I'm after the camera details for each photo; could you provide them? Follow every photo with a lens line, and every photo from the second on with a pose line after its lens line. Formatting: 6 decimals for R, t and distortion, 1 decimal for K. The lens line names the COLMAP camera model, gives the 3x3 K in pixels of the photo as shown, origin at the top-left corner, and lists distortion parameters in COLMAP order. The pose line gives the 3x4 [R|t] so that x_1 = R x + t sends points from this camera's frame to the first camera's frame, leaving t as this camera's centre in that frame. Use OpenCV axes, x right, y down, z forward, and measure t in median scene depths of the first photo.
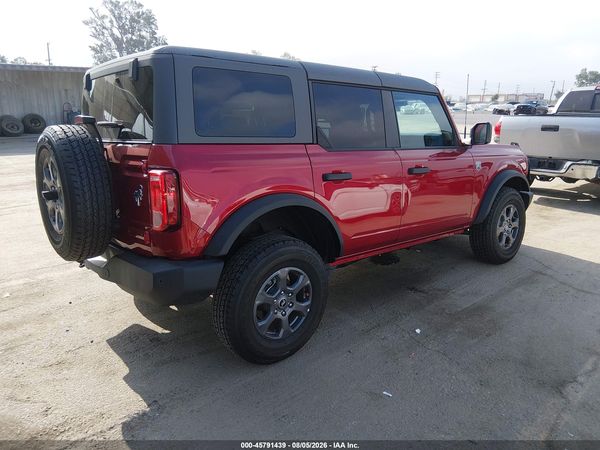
lens RADIAL K [[453.9, 0, 301.9], [0, 453.9, 226.3], [0, 0, 1]] dist [0.133578, -0.224222]
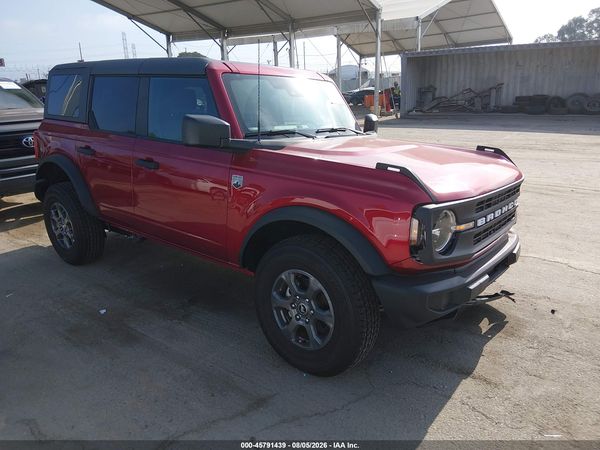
lens RADIAL K [[441.9, 0, 298.5], [0, 441.9, 235.5], [0, 0, 1]] dist [0.063662, -0.085267]
pose [[0.161064, 0.291068, -0.943047, 1.063423], [-0.212882, 0.943275, 0.254780, -0.250321], [0.963711, 0.159722, 0.213891, 1.011319]]
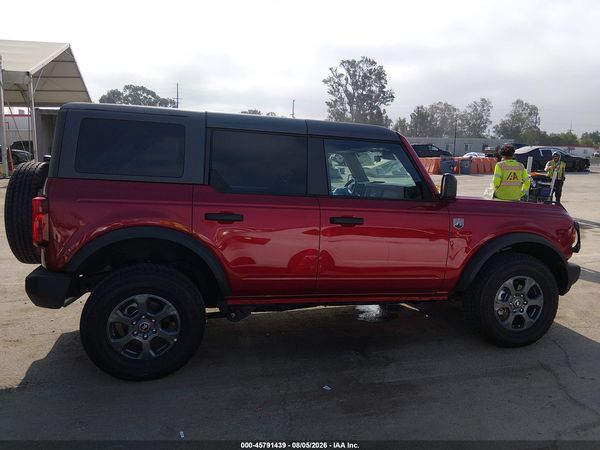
lens RADIAL K [[453.9, 0, 301.9], [0, 453.9, 226.3], [0, 0, 1]] dist [0.133578, -0.224222]
pose [[0.886516, 0.087605, -0.454329, 0.539183], [-0.131991, 0.988994, -0.066849, -0.031582], [0.443472, 0.119229, 0.888322, 0.114132]]
